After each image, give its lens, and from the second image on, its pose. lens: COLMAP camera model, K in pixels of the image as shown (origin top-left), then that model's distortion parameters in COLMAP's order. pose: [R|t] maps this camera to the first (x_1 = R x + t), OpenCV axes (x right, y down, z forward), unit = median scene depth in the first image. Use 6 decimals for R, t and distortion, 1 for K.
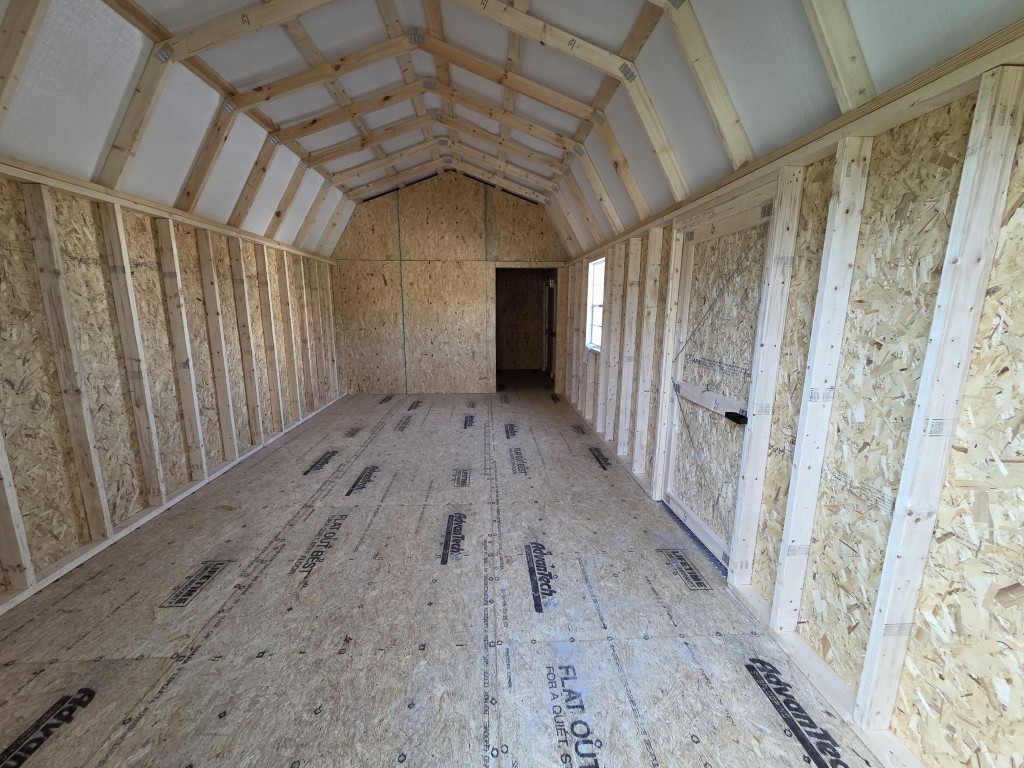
lens RADIAL K [[421.1, 0, 513.8], [0, 421.1, 386.4], [0, 0, 1]] dist [0.001812, 0.000513]
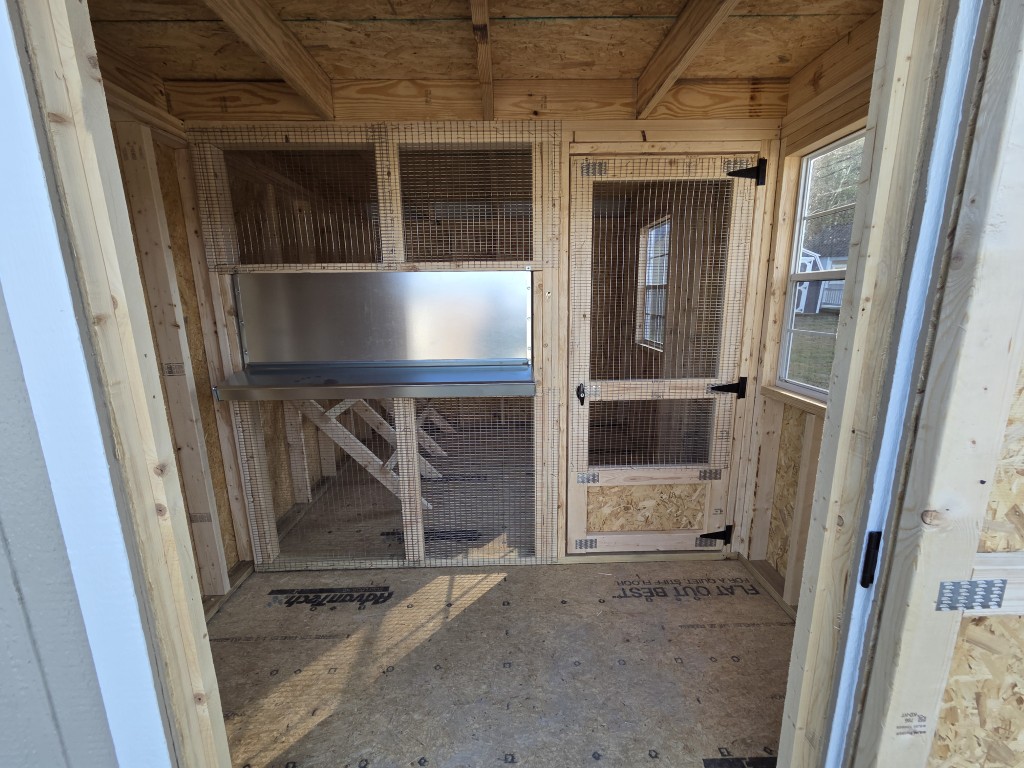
lens RADIAL K [[421.1, 0, 513.9], [0, 421.1, 383.9], [0, 0, 1]] dist [0.001812, 0.000513]
pose [[-0.044973, 0.171486, -0.984159, 0.678359], [-0.180754, 0.967499, 0.176843, -0.165974], [0.982500, 0.185844, -0.012514, 1.077963]]
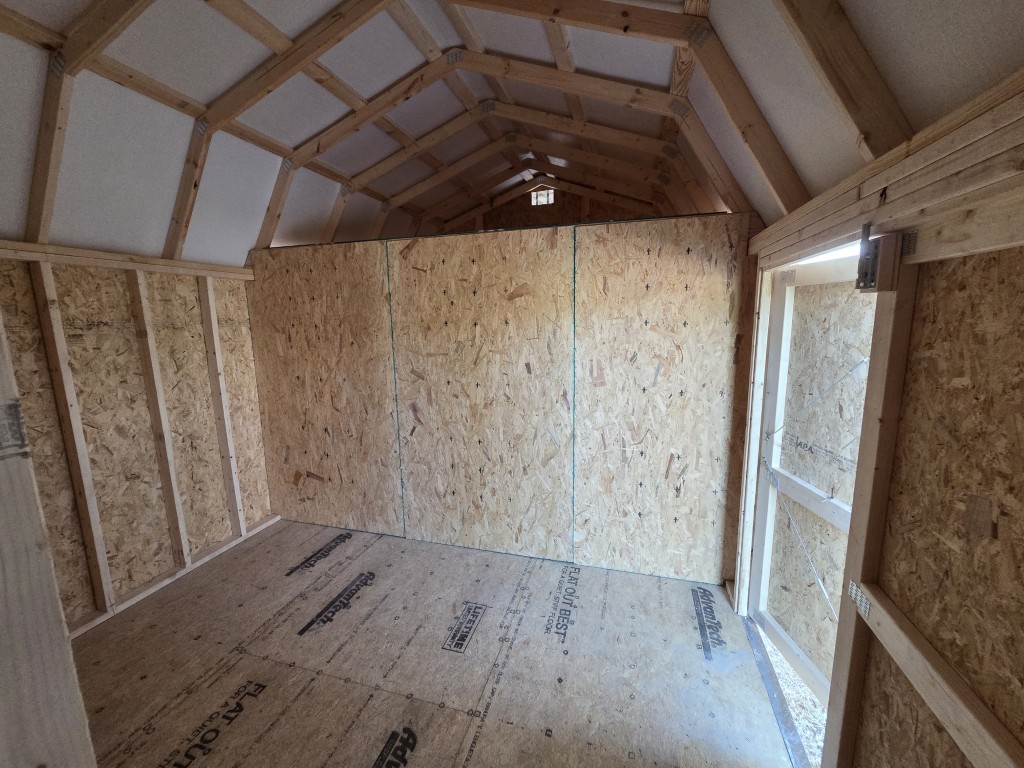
lens RADIAL K [[421.1, 0, 505.9], [0, 421.1, 383.2], [0, 0, 1]] dist [0.001812, 0.000513]
pose [[0.936473, 0.034056, -0.349081, 0.200849], [-0.046963, 0.998488, -0.028577, -0.191476], [0.347580, 0.043156, 0.936657, 0.489260]]
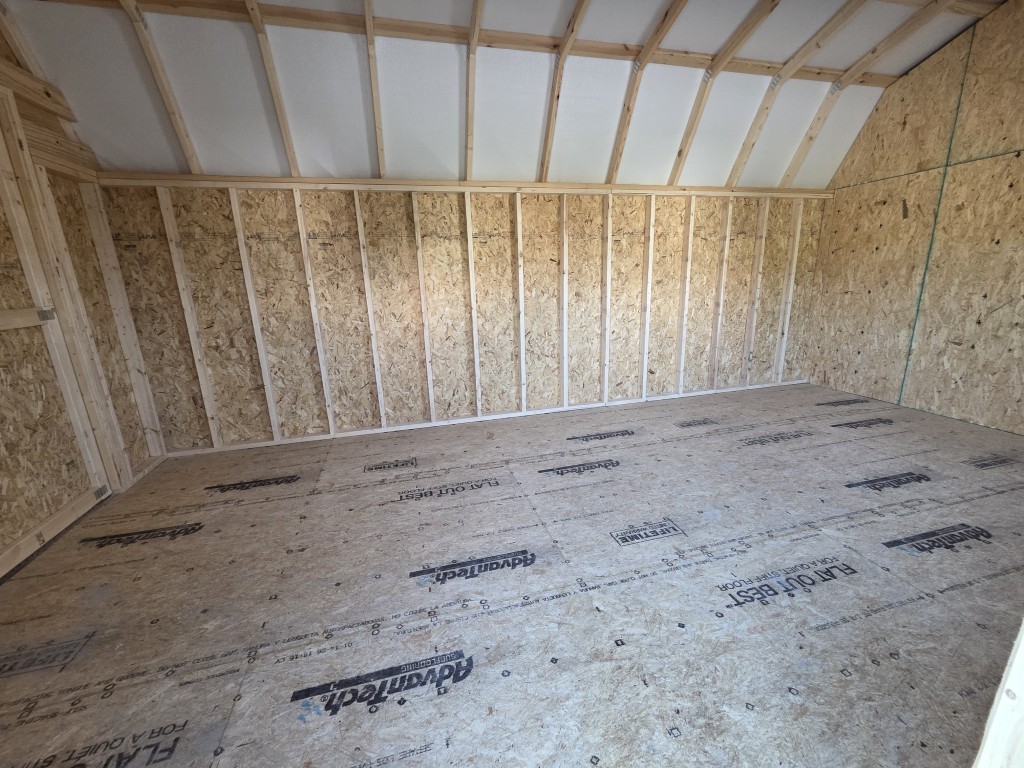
lens RADIAL K [[421.1, 0, 506.1], [0, 421.1, 385.7], [0, 0, 1]] dist [0.001812, 0.000513]
pose [[0.192174, 0.232573, -0.953404, 0.486628], [-0.150470, 0.967007, 0.205562, -0.115240], [0.969757, 0.103955, 0.220829, 0.818250]]
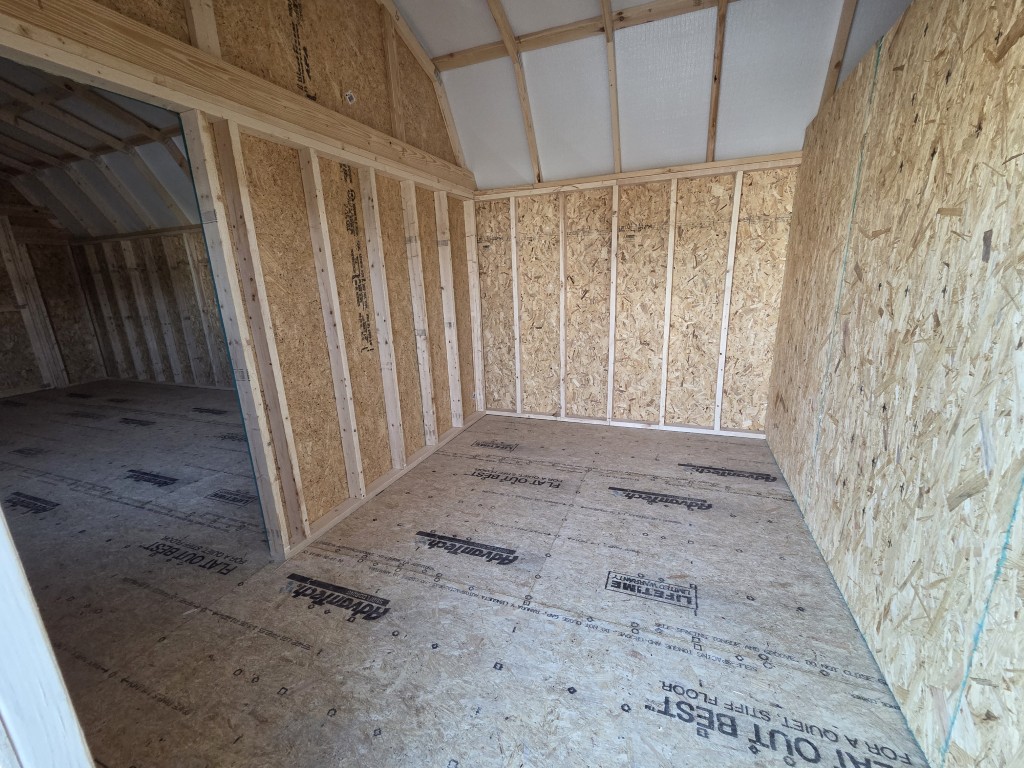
lens RADIAL K [[421.1, 0, 511.5], [0, 421.1, 384.2], [0, 0, 1]] dist [0.001812, 0.000513]
pose [[-0.423339, 0.229028, -0.876544, 0.440116], [-0.142959, 0.938510, 0.314263, -0.199803], [0.894621, 0.258350, -0.364567, 1.240498]]
